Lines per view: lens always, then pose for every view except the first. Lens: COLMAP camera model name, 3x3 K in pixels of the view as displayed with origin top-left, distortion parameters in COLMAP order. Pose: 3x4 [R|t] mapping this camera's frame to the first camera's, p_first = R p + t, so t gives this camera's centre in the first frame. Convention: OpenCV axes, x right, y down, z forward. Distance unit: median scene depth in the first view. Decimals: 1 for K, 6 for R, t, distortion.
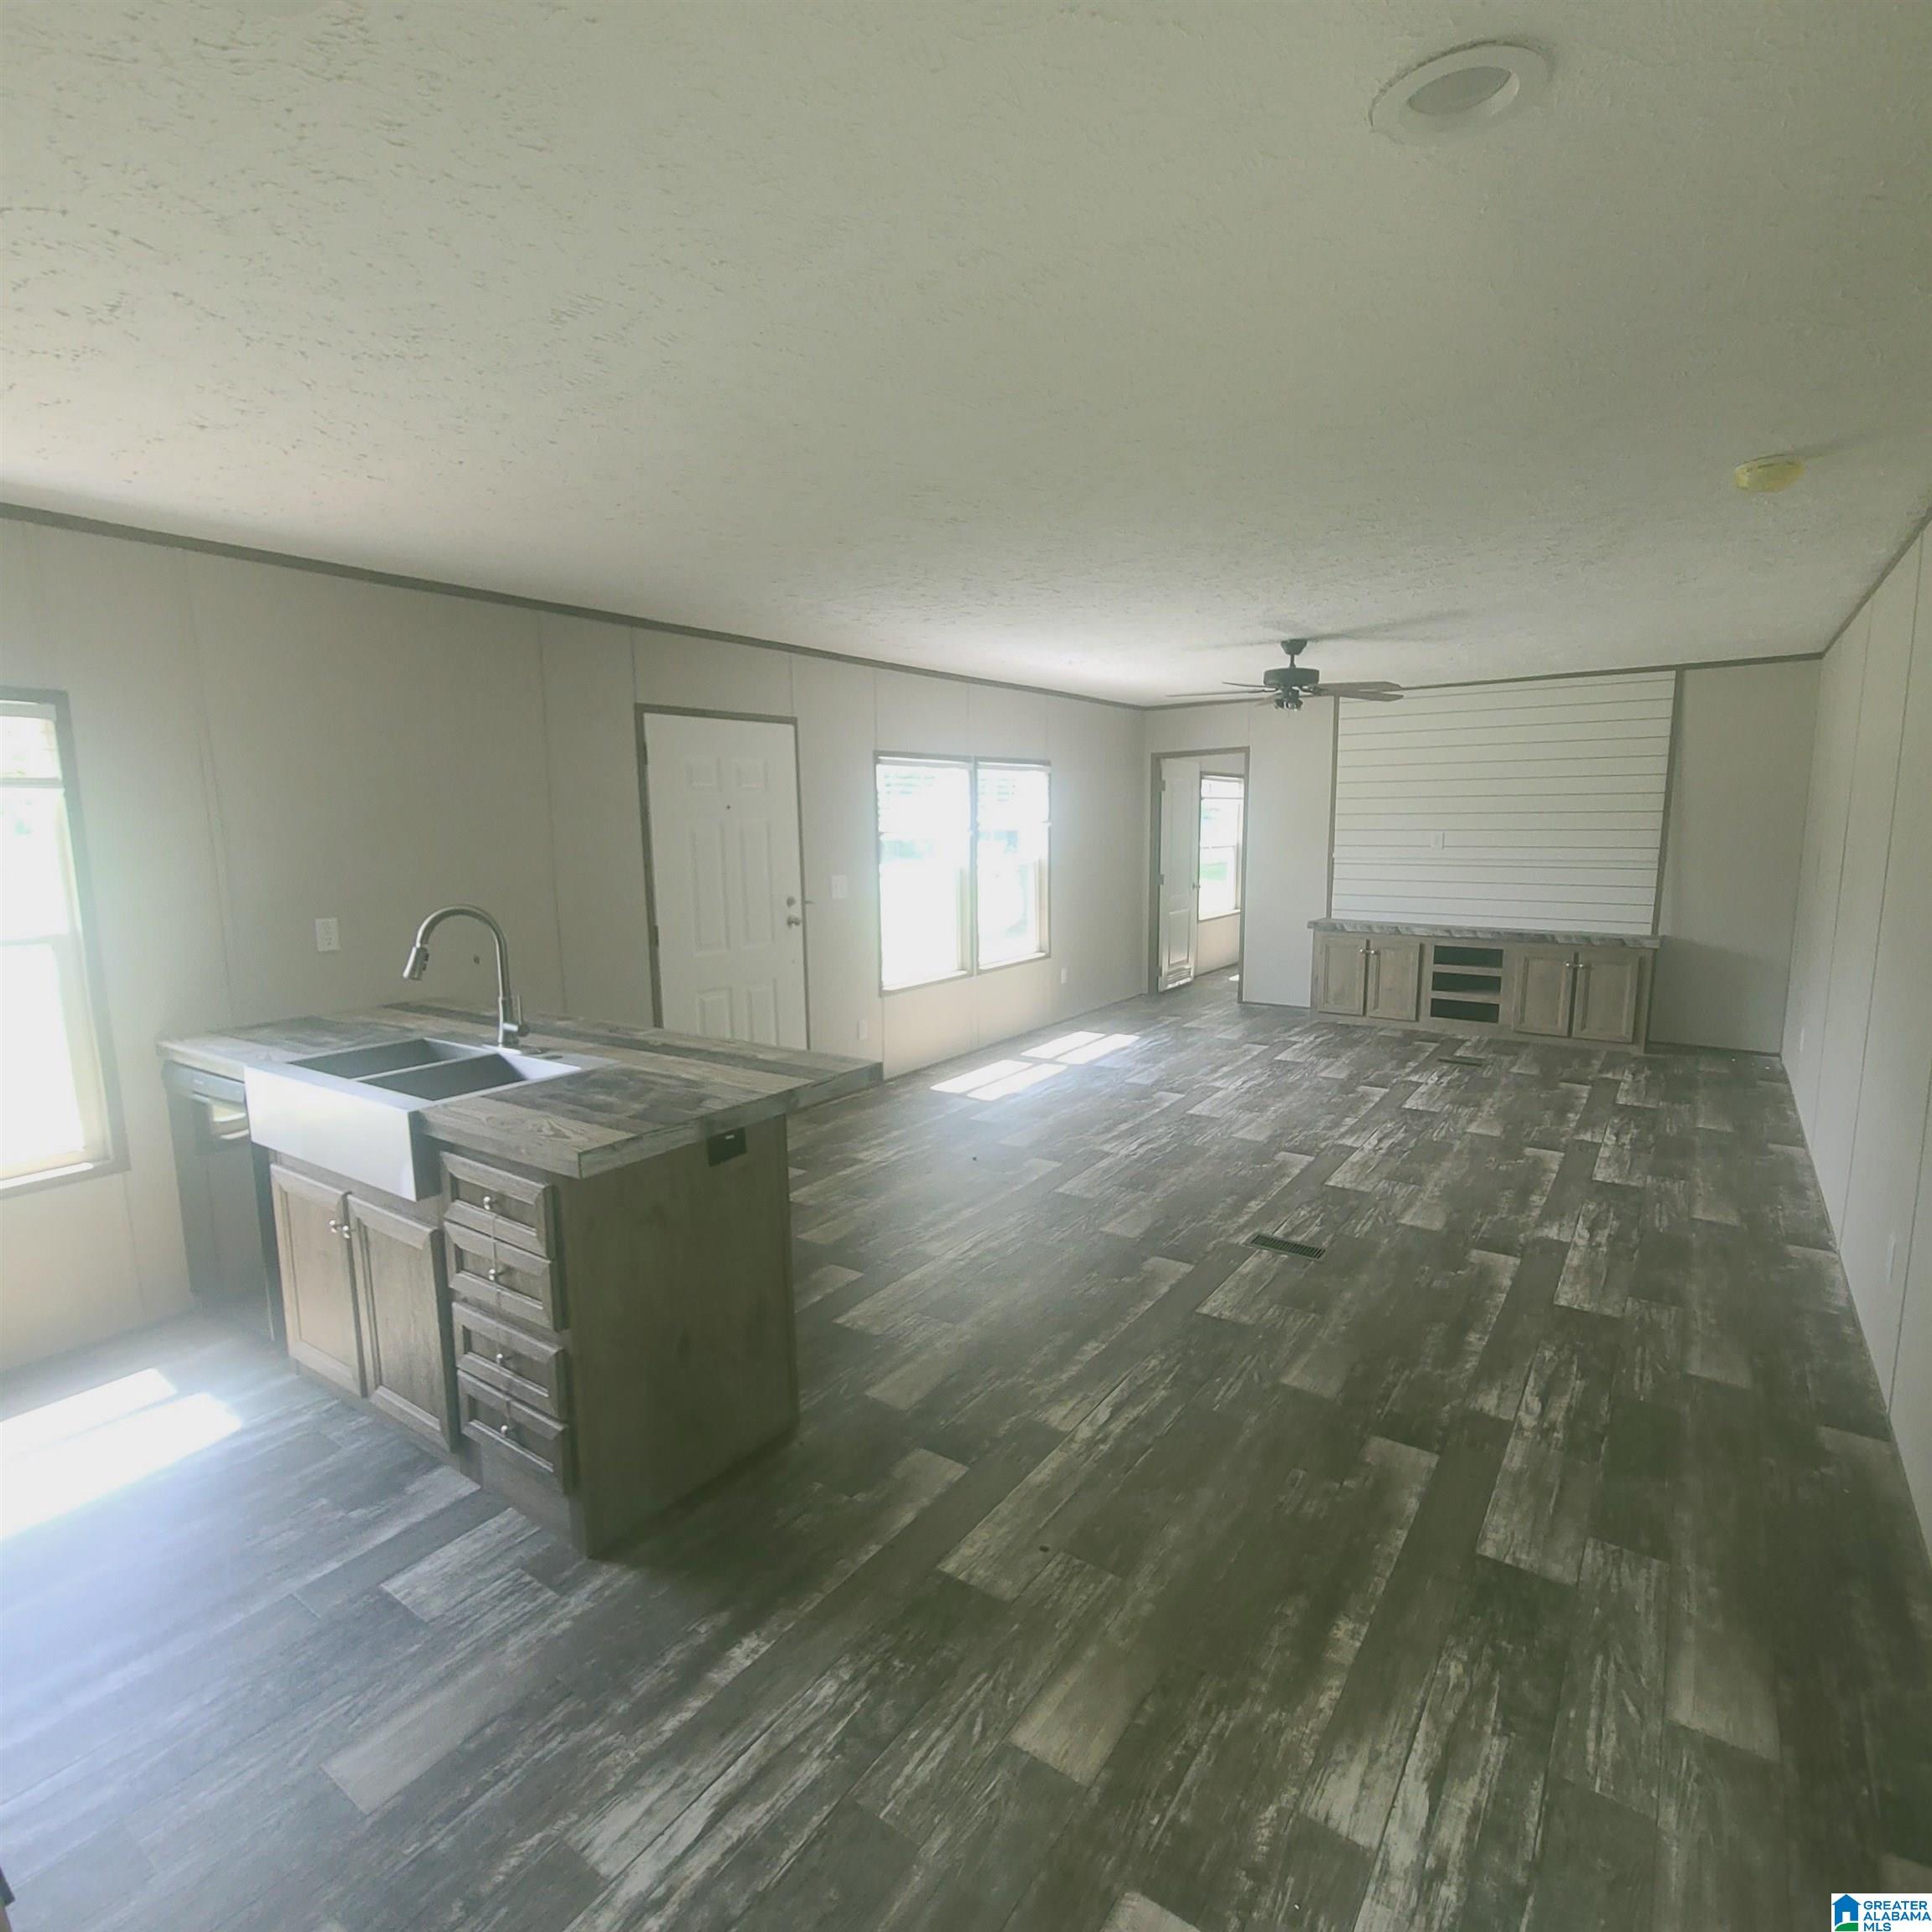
lens RADIAL K [[1044.2, 0, 956.2], [0, 1044.2, 973.9], [0, 0, 1]] dist [0.000059, -0.003113]
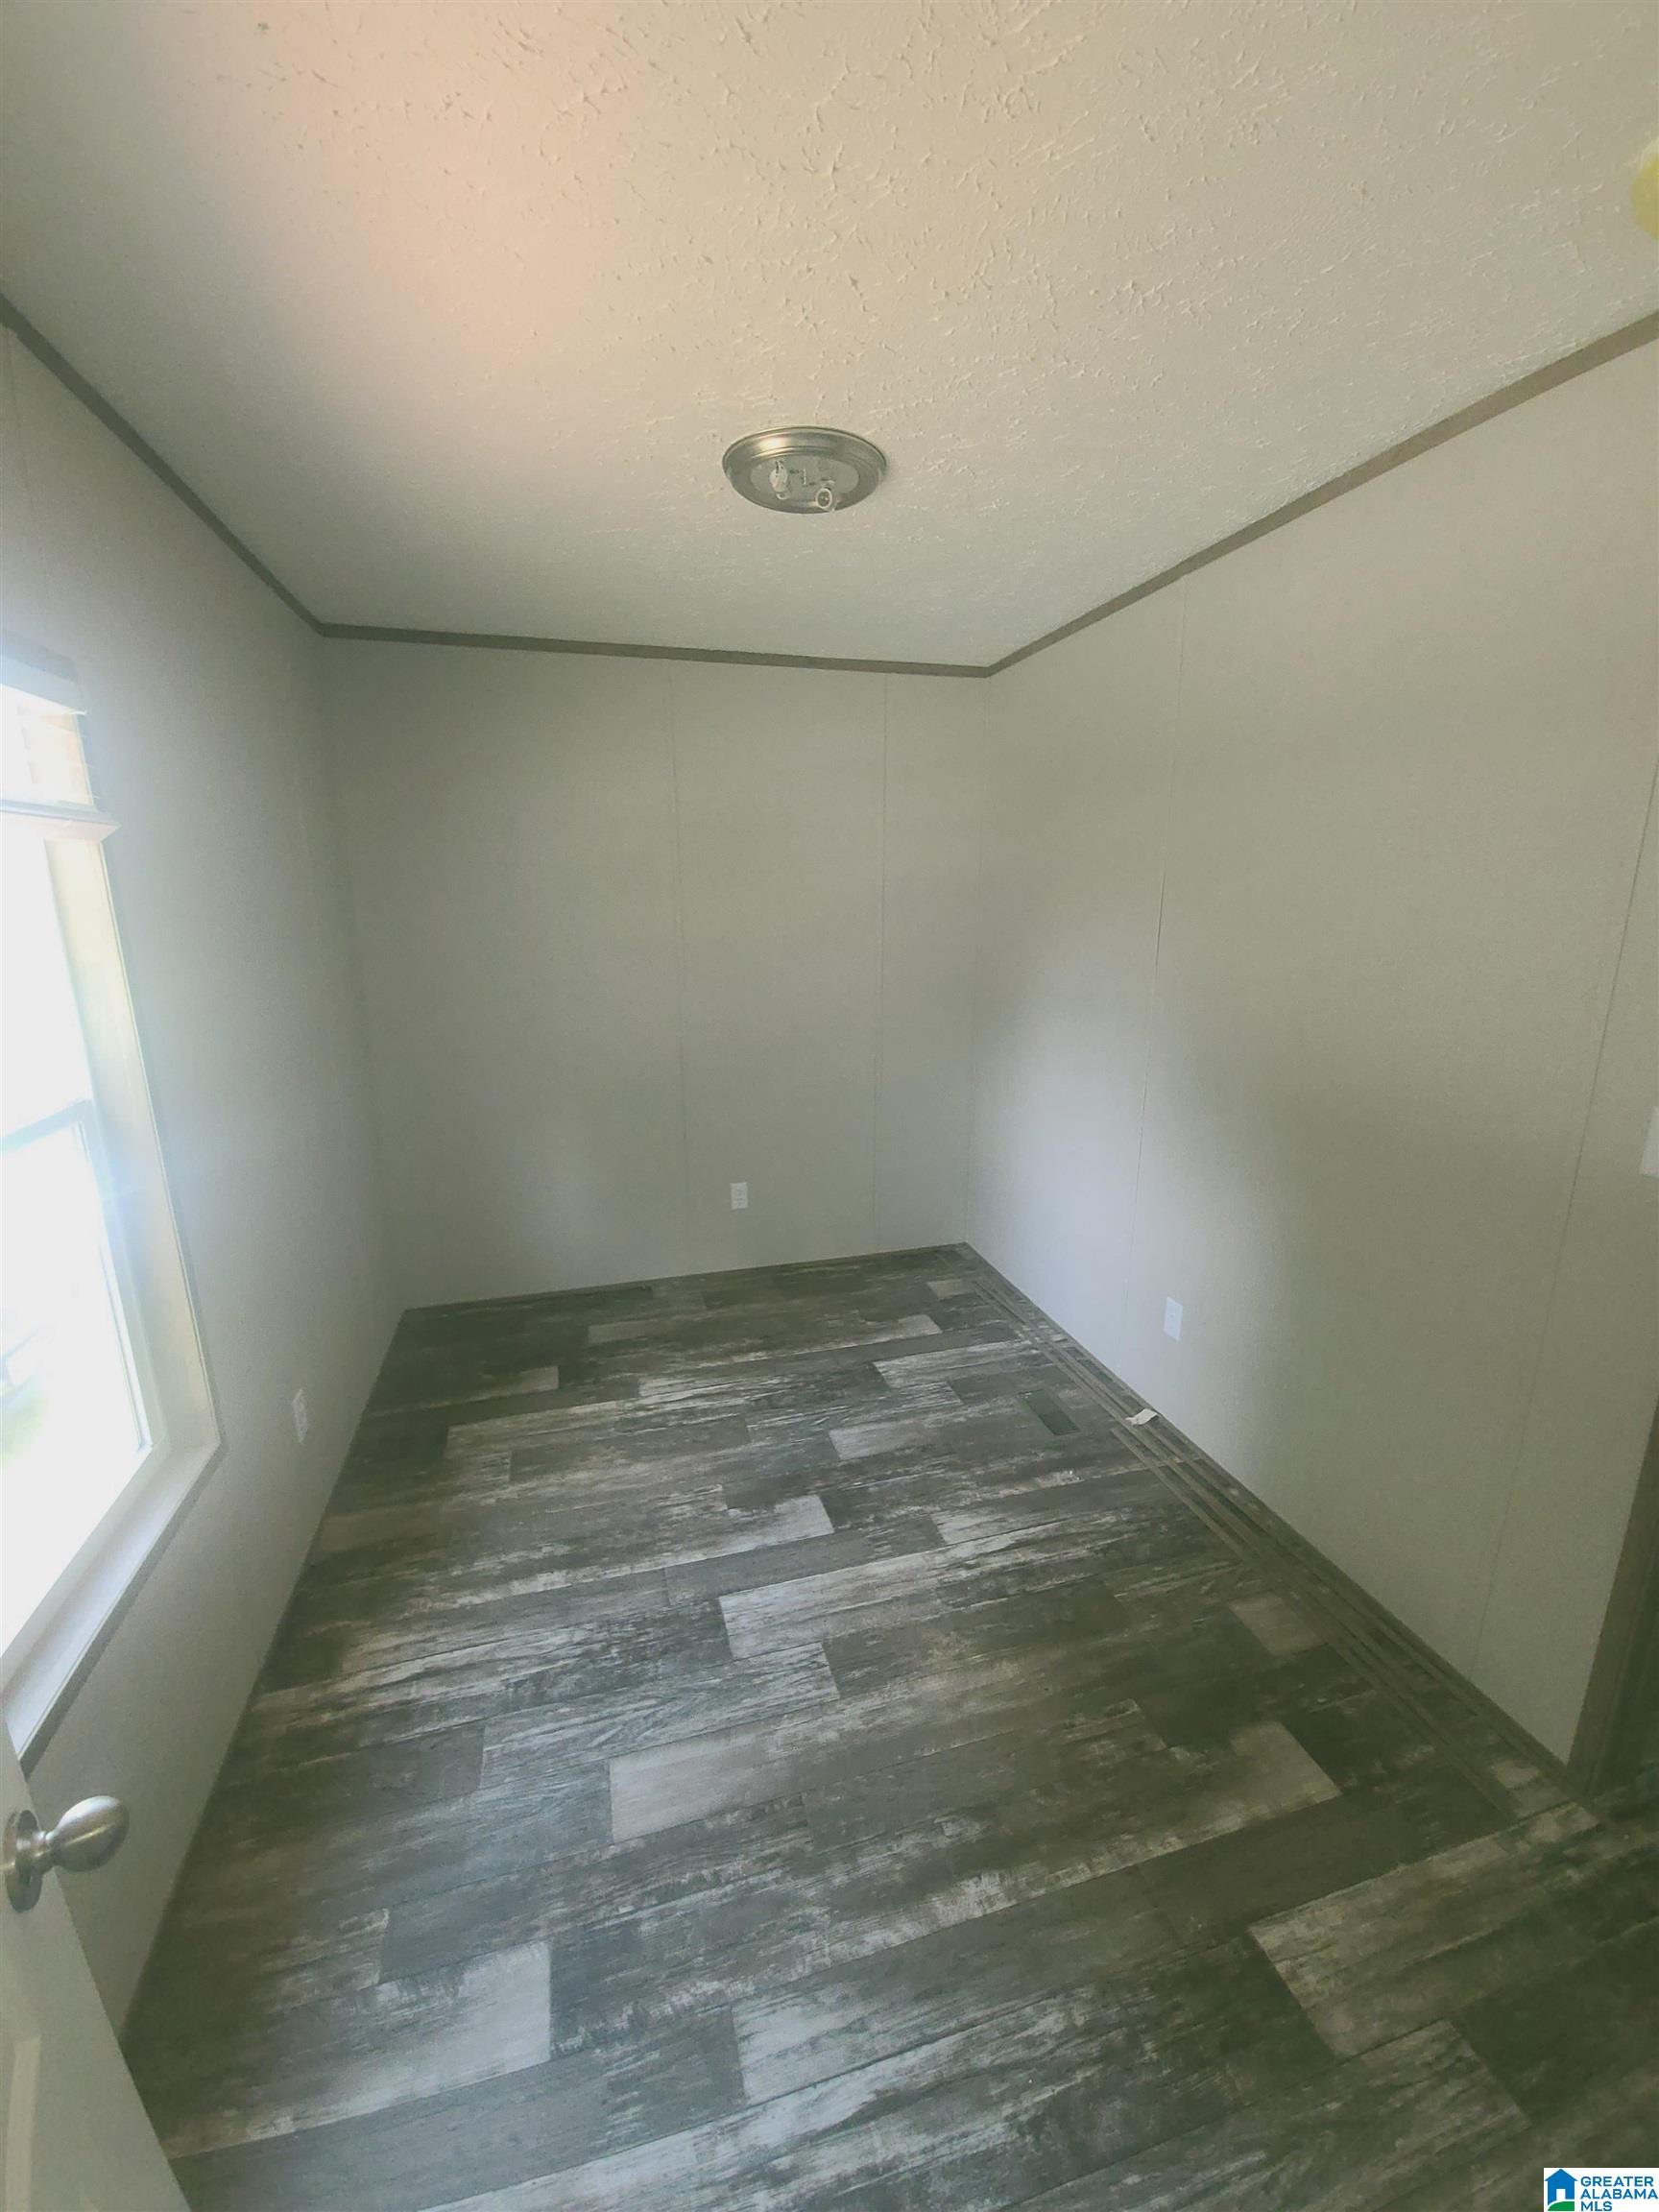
lens RADIAL K [[896.1, 0, 832.5], [0, 896.1, 1106.5], [0, 0, 1]] dist [-0.001279, -0.004208]
pose [[0.783795, 0.155968, -0.601115, 0.693954], [-0.101614, 0.987113, 0.123626, -0.091950], [0.612649, -0.035816, 0.789543, 0.419878]]
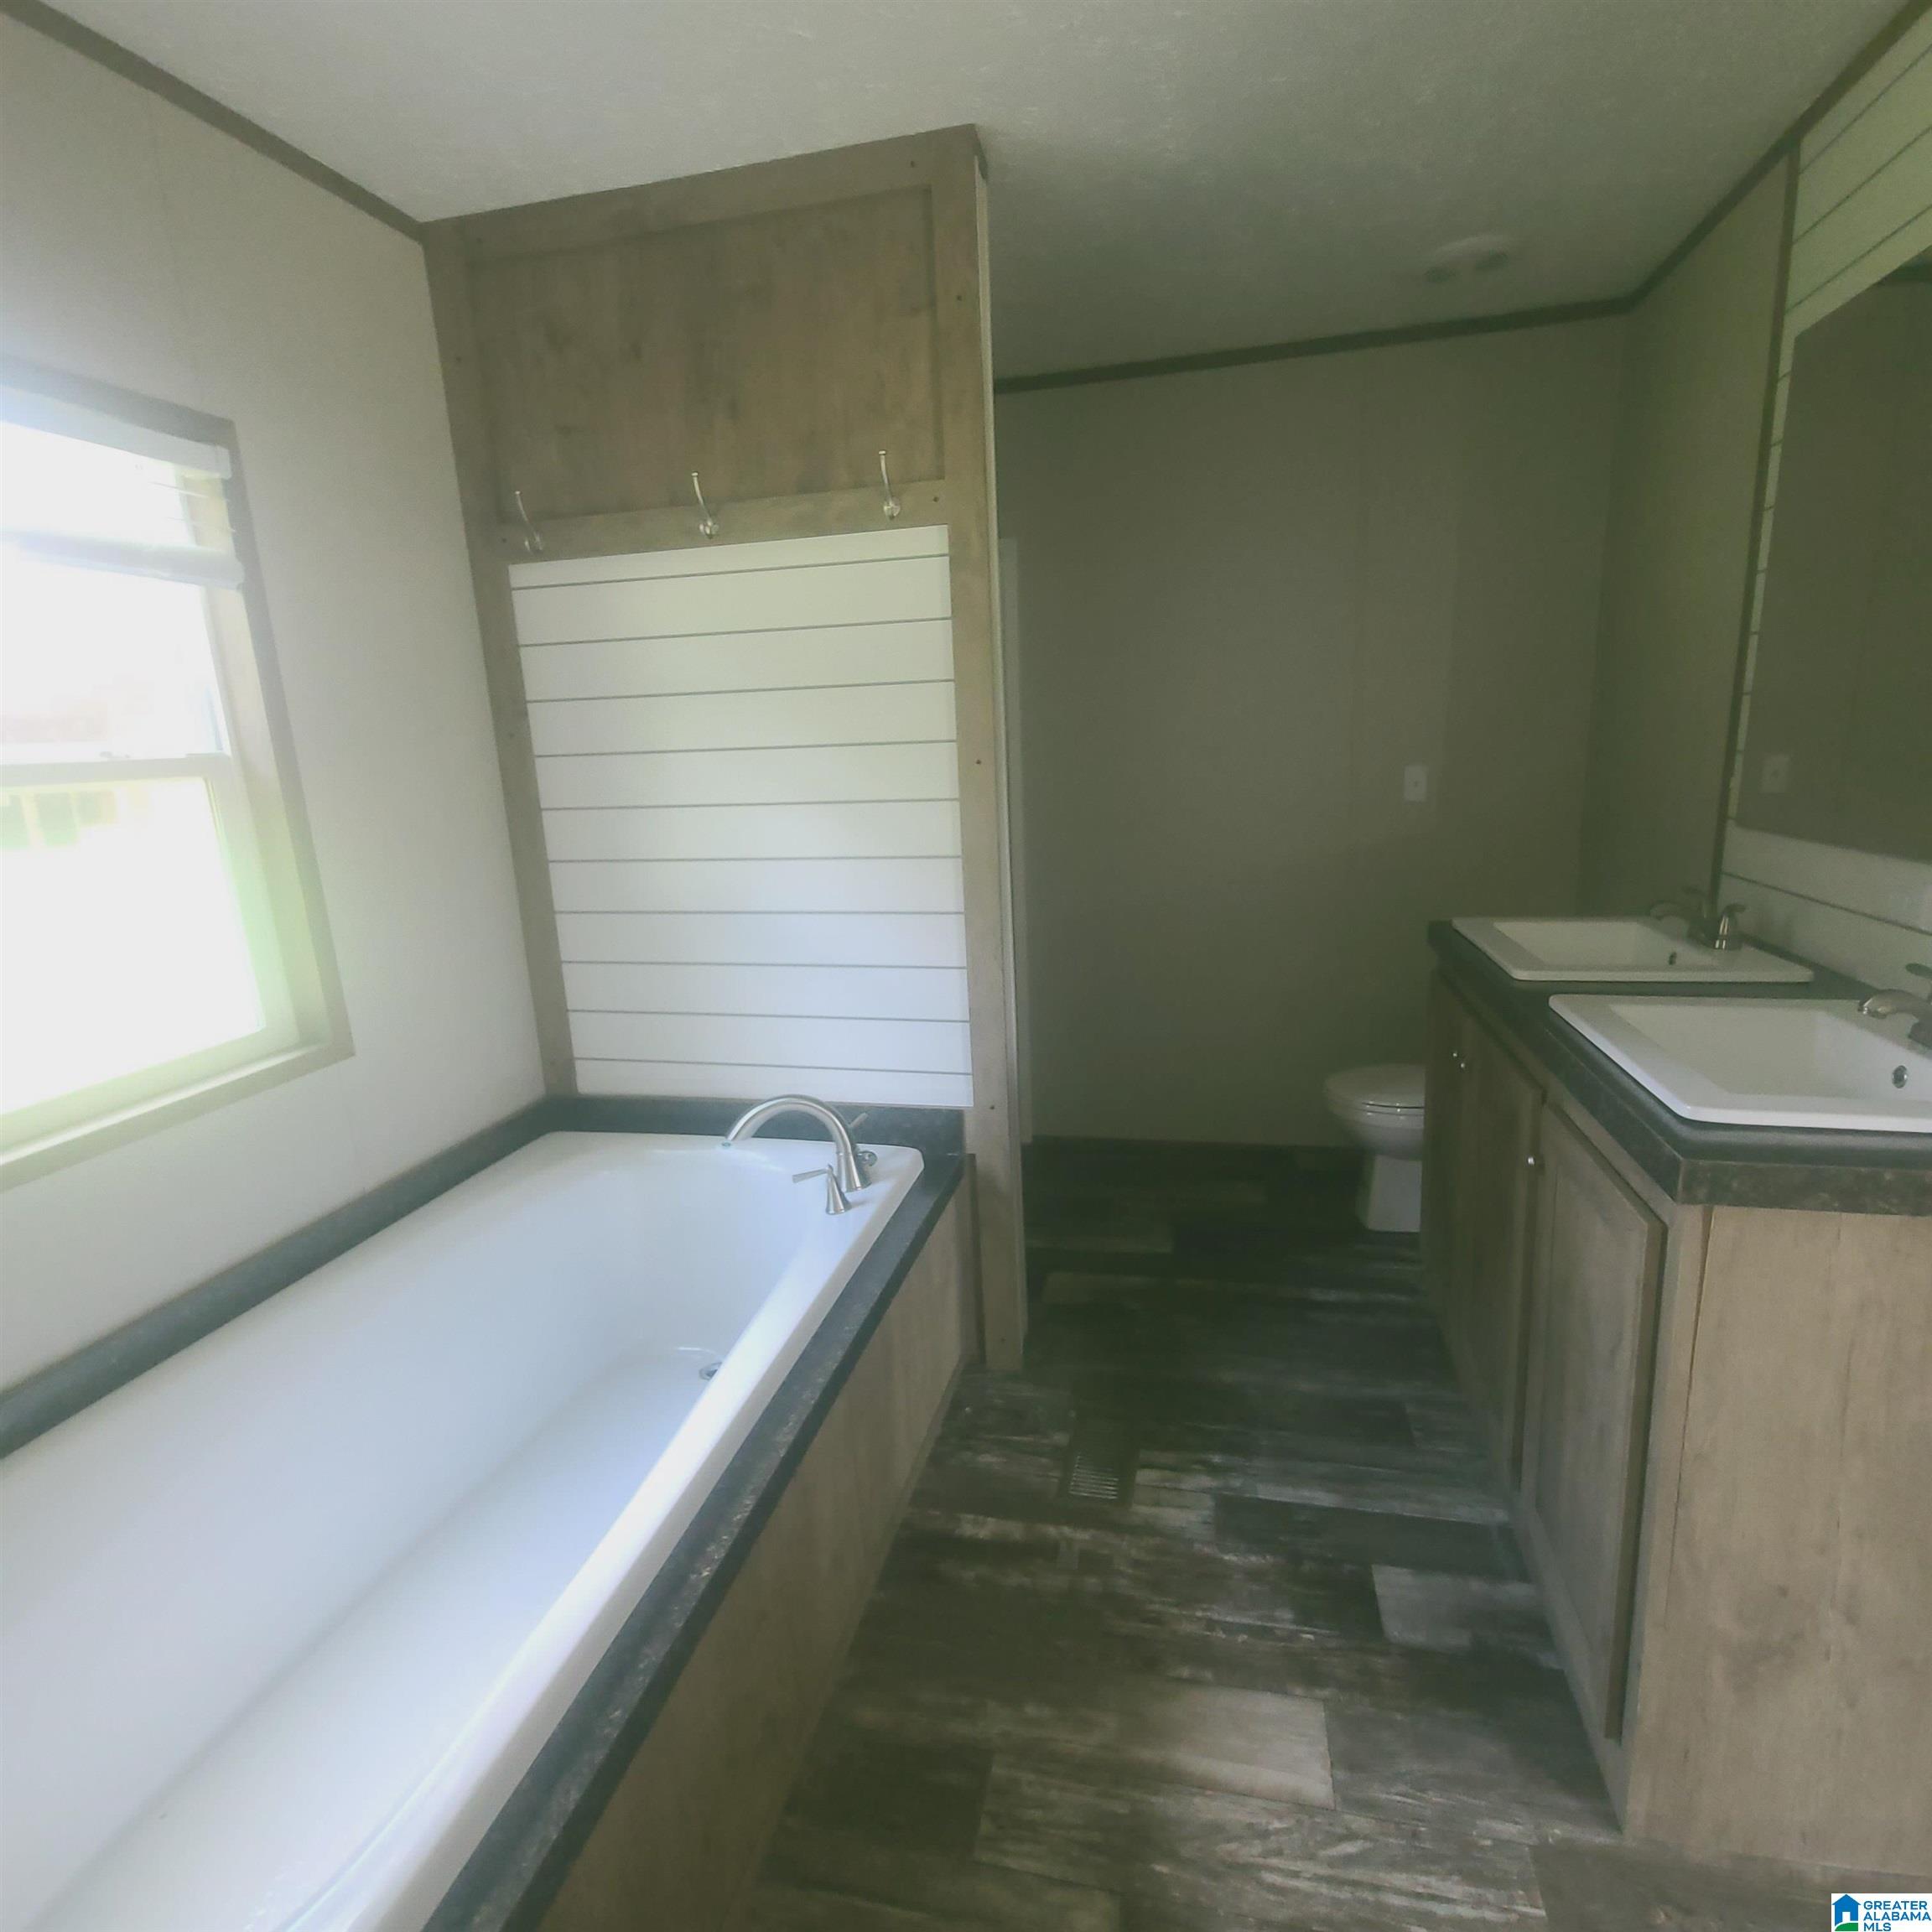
lens RADIAL K [[1044.2, 0, 963.6], [0, 1044.2, 972.0], [0, 0, 1]] dist [0.000059, -0.003113]
pose [[-0.376799, -0.174178, 0.909772, -0.444093], [0.196436, 0.944797, 0.262241, -0.109081], [-0.905226, 0.277525, -0.321784, 1.323768]]
